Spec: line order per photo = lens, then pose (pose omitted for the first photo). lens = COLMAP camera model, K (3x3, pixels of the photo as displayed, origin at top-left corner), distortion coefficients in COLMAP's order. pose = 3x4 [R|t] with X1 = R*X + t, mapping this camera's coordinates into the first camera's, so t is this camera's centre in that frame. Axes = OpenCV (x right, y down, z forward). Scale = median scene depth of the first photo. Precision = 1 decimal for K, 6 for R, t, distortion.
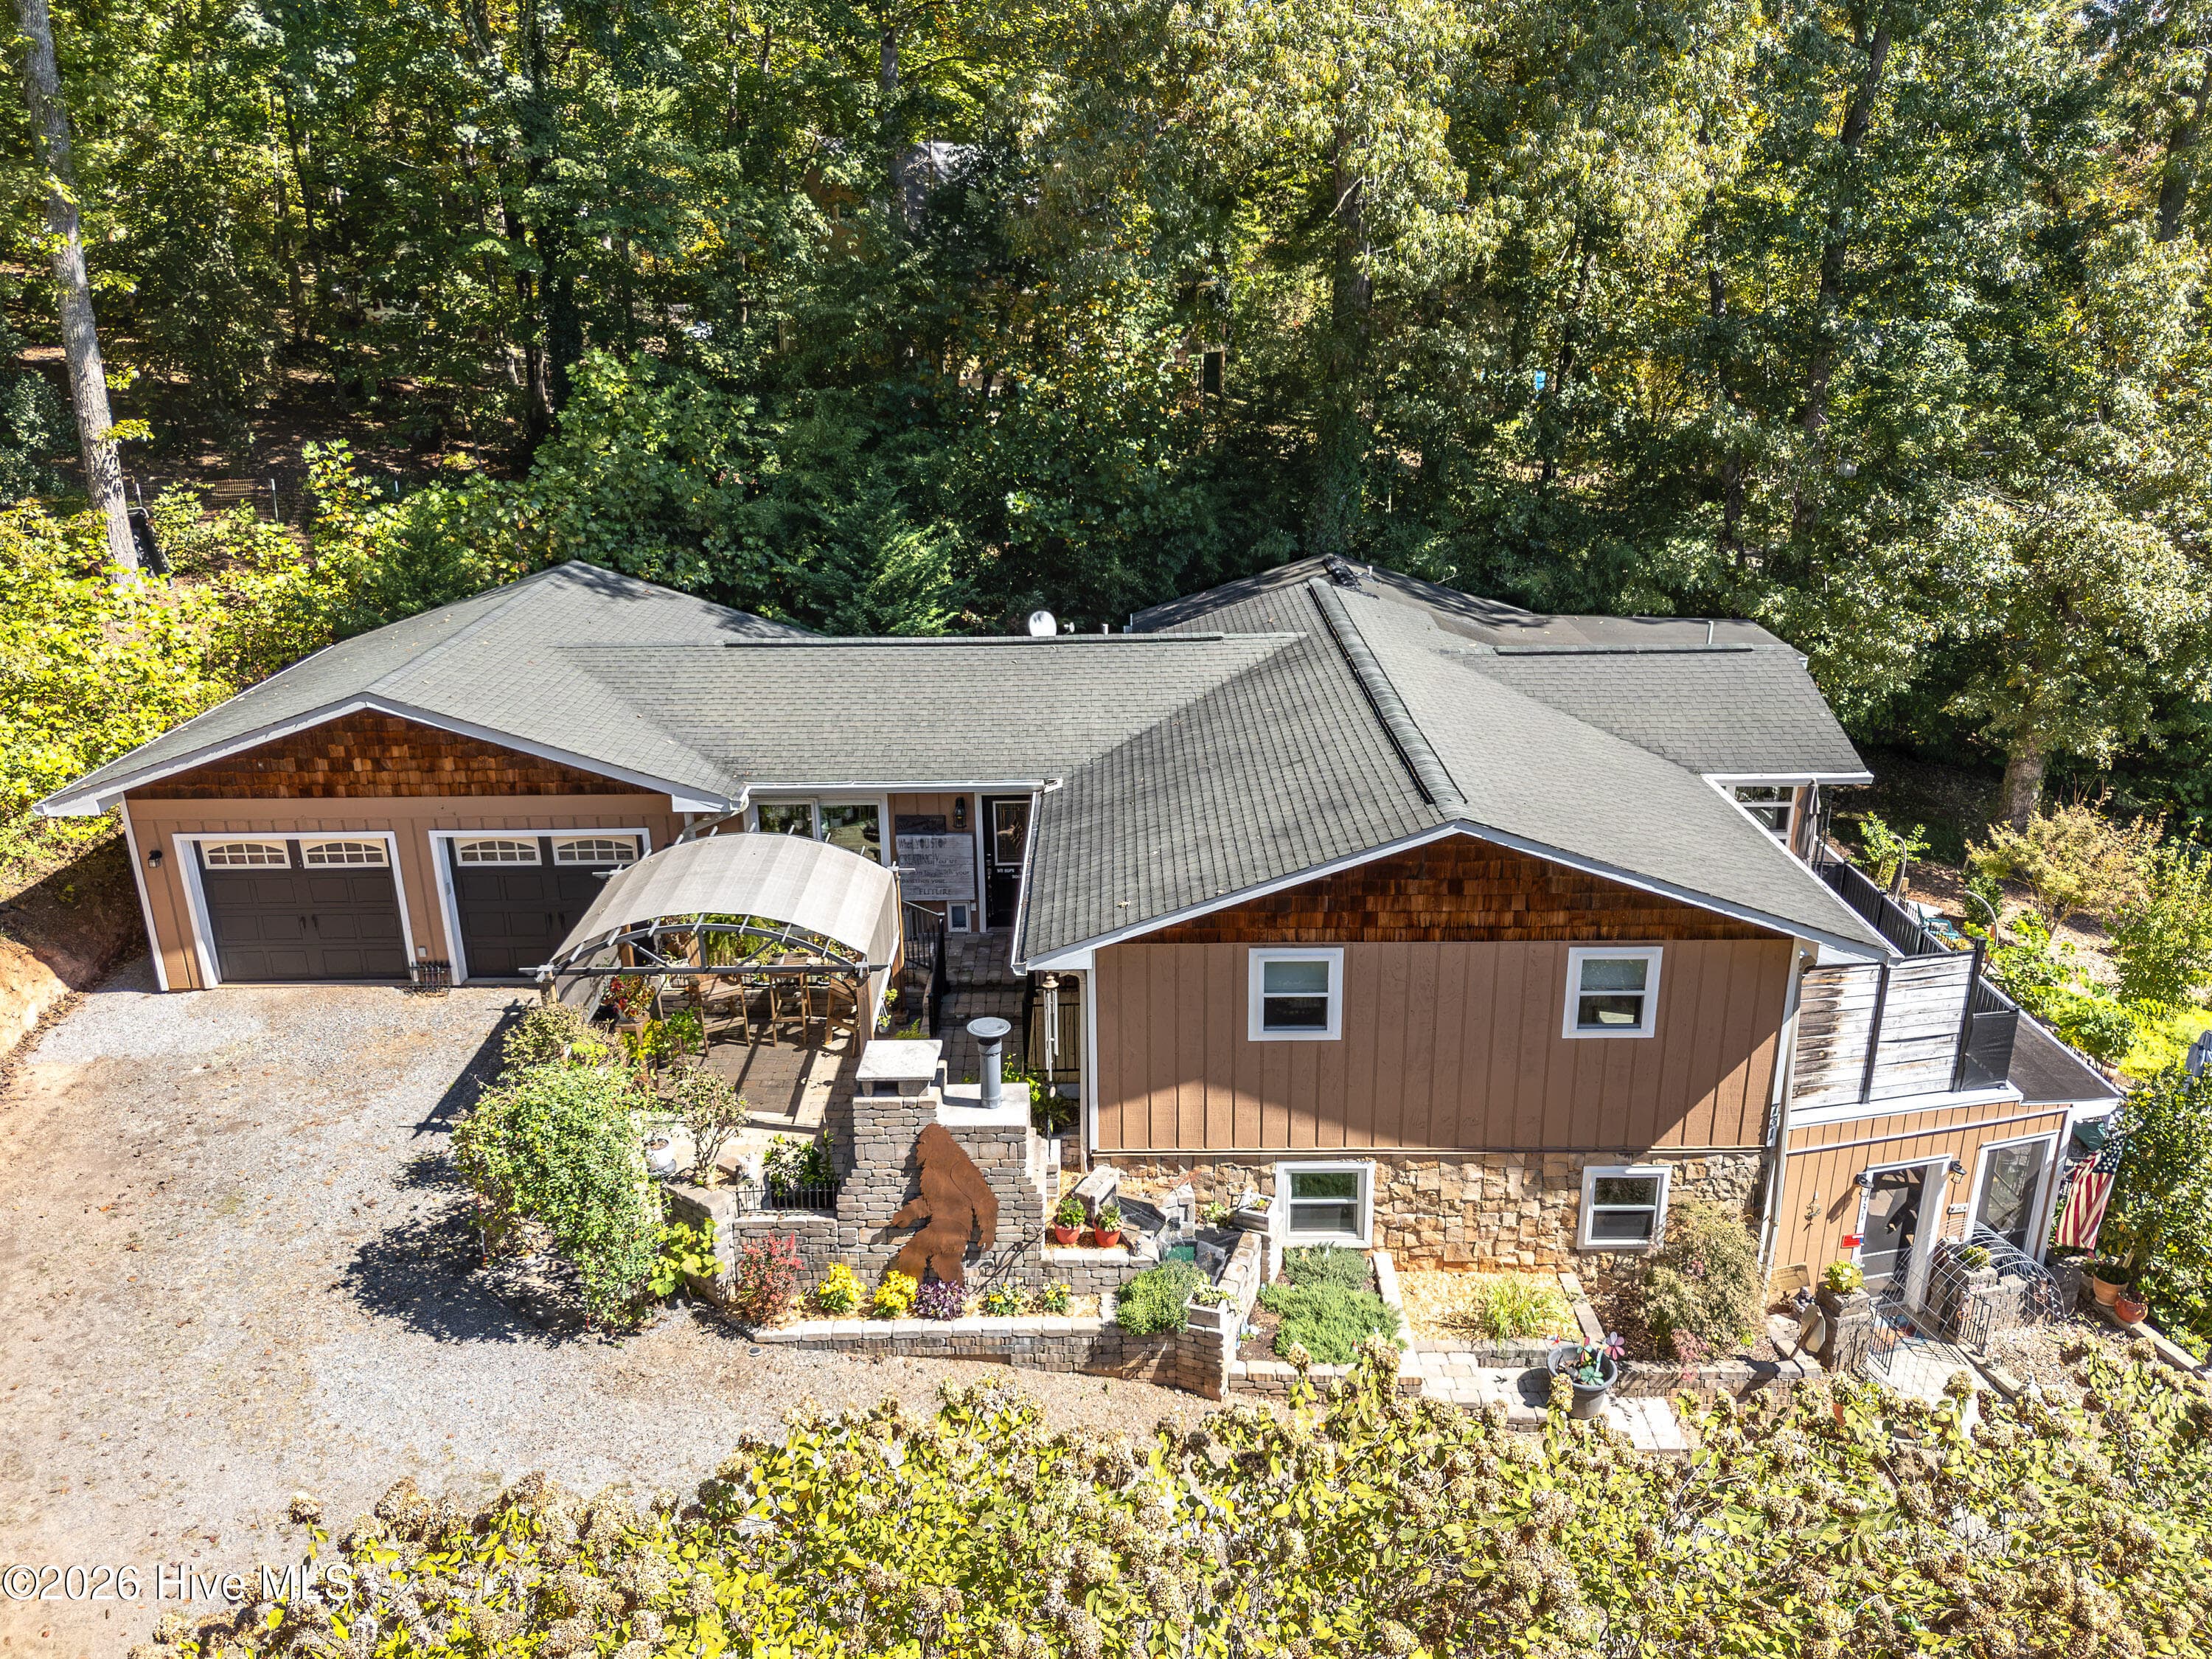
lens RADIAL K [[1607.4, 0, 1106.8], [0, 1607.4, 839.1], [0, 0, 1]] dist [0.051022, -0.051374]
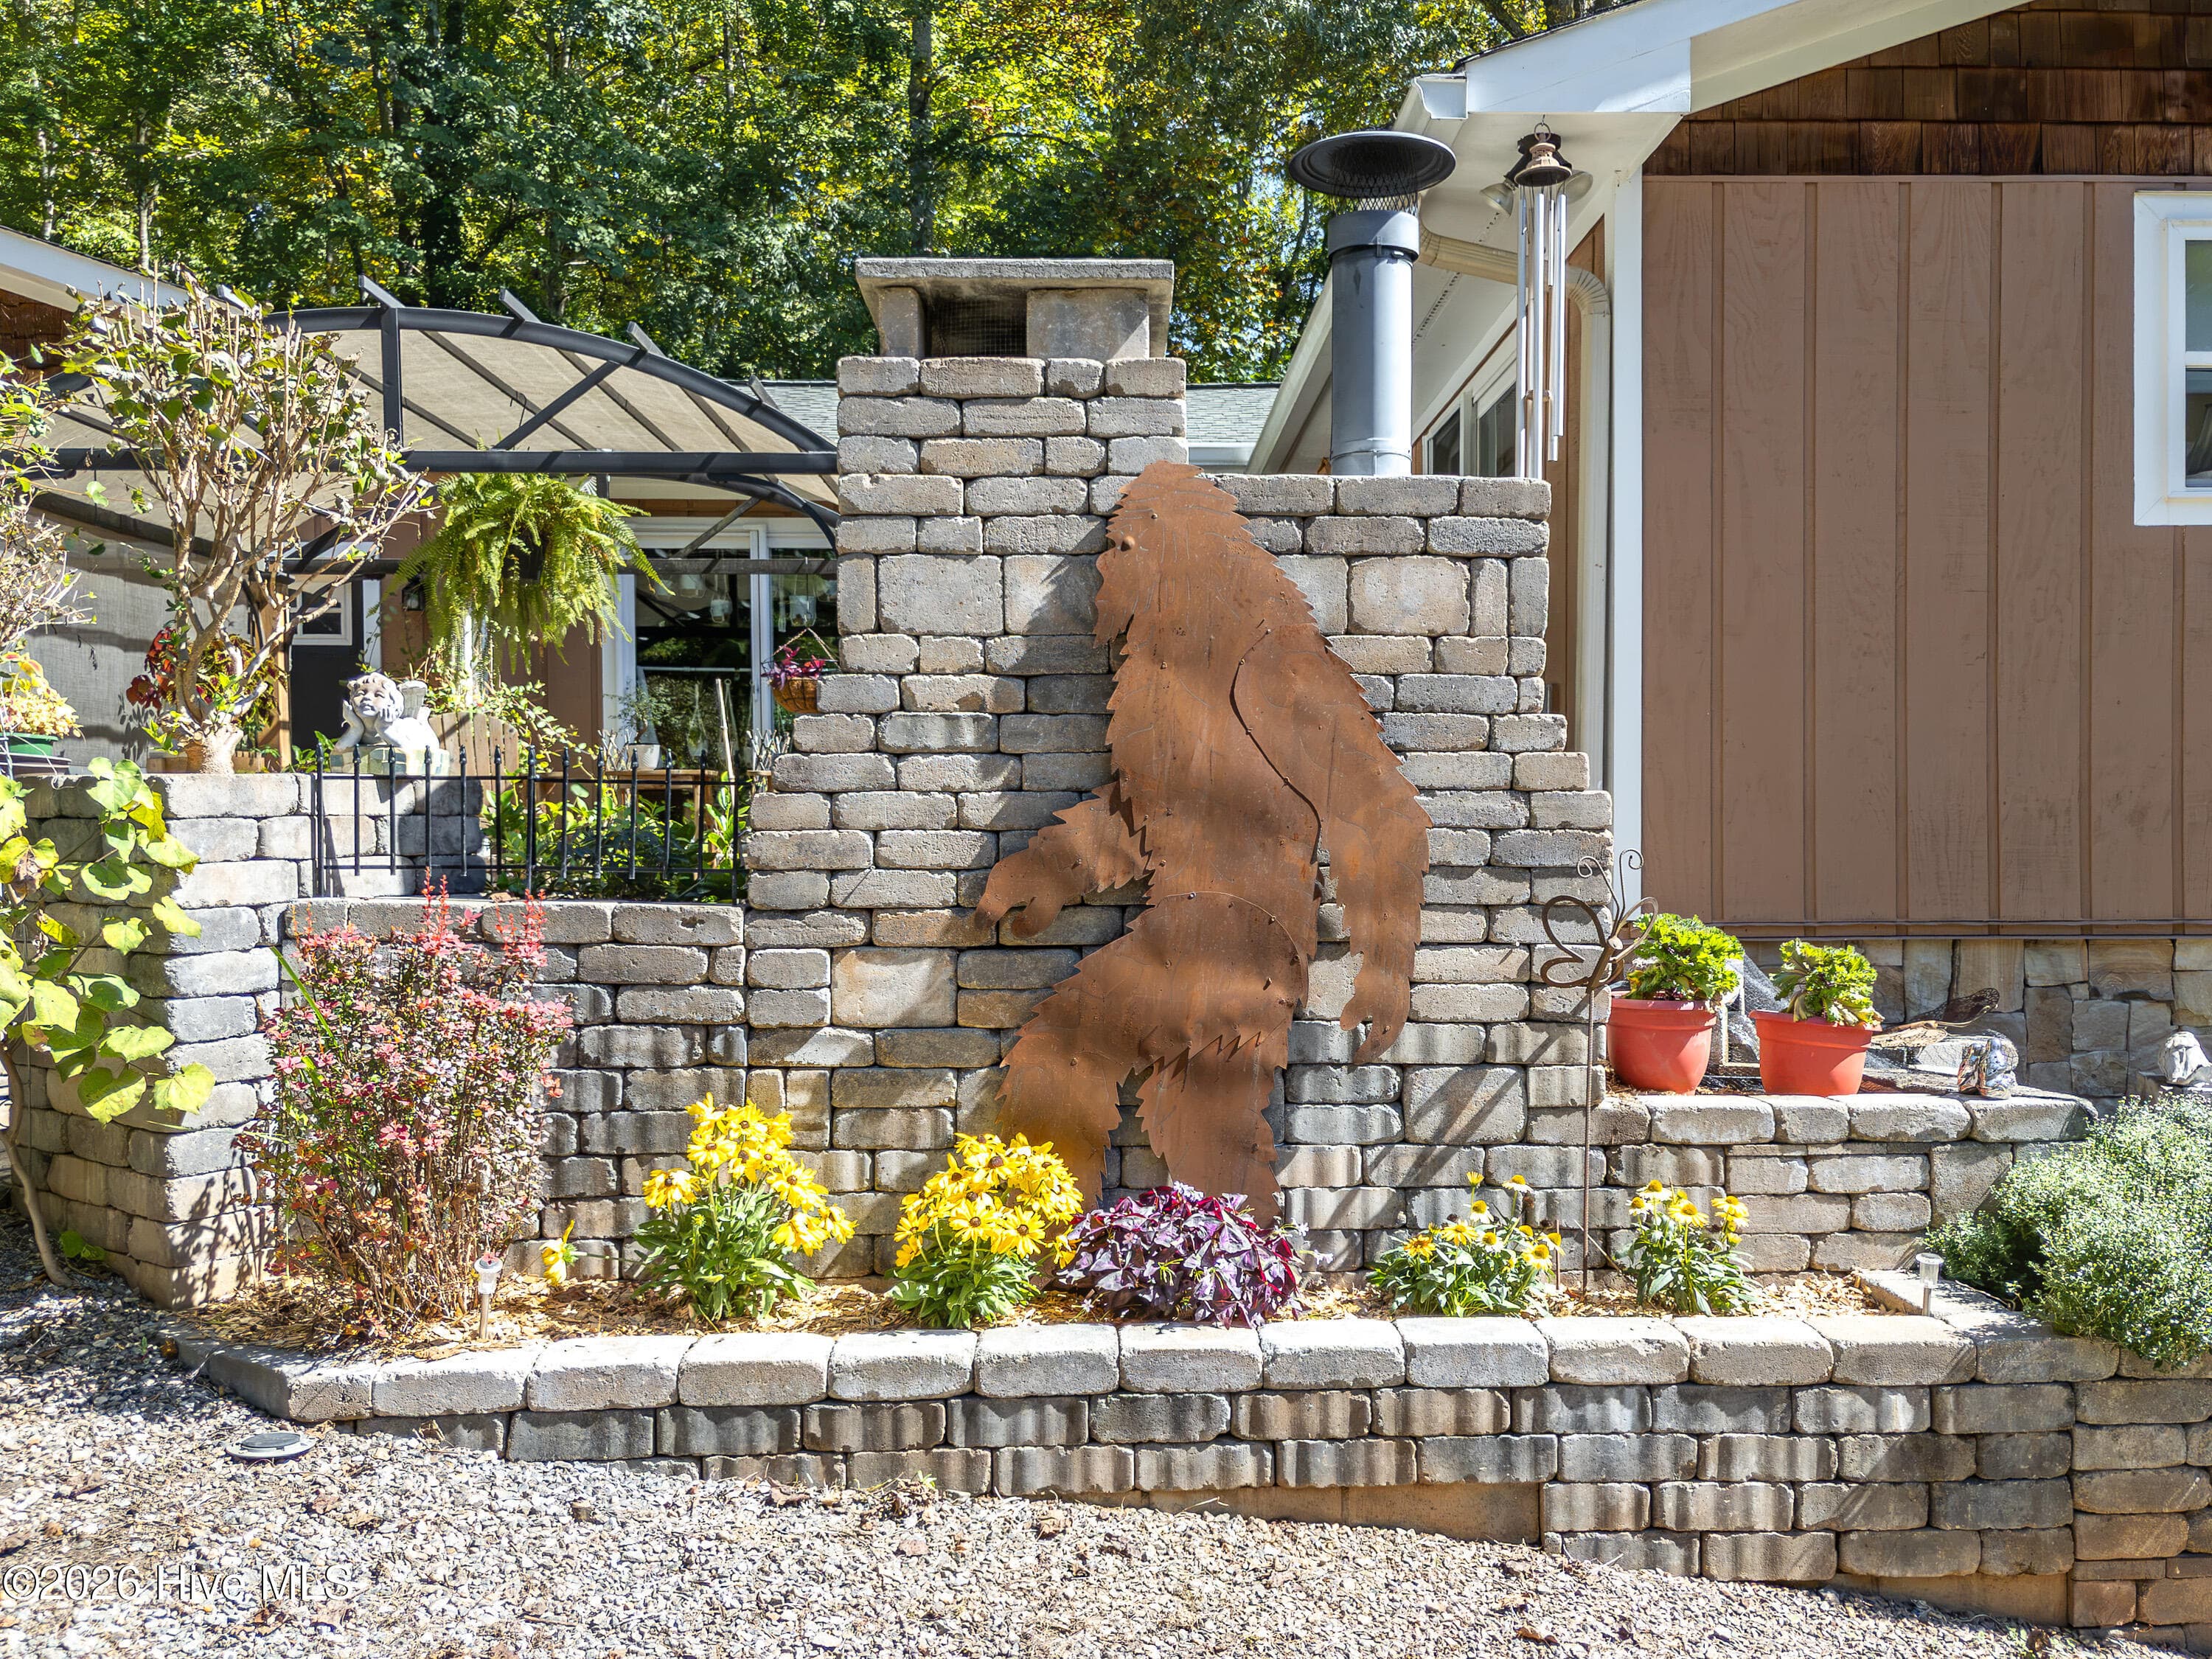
lens RADIAL K [[1607.4, 0, 1106.8], [0, 1607.4, 839.1], [0, 0, 1]] dist [0.051022, -0.051374]
pose [[0.998746, 0.004462, 0.049863, -0.126354], [0.012525, 0.942071, -0.335179, 0.309799], [-0.048470, 0.335384, 0.940834, 0.779578]]
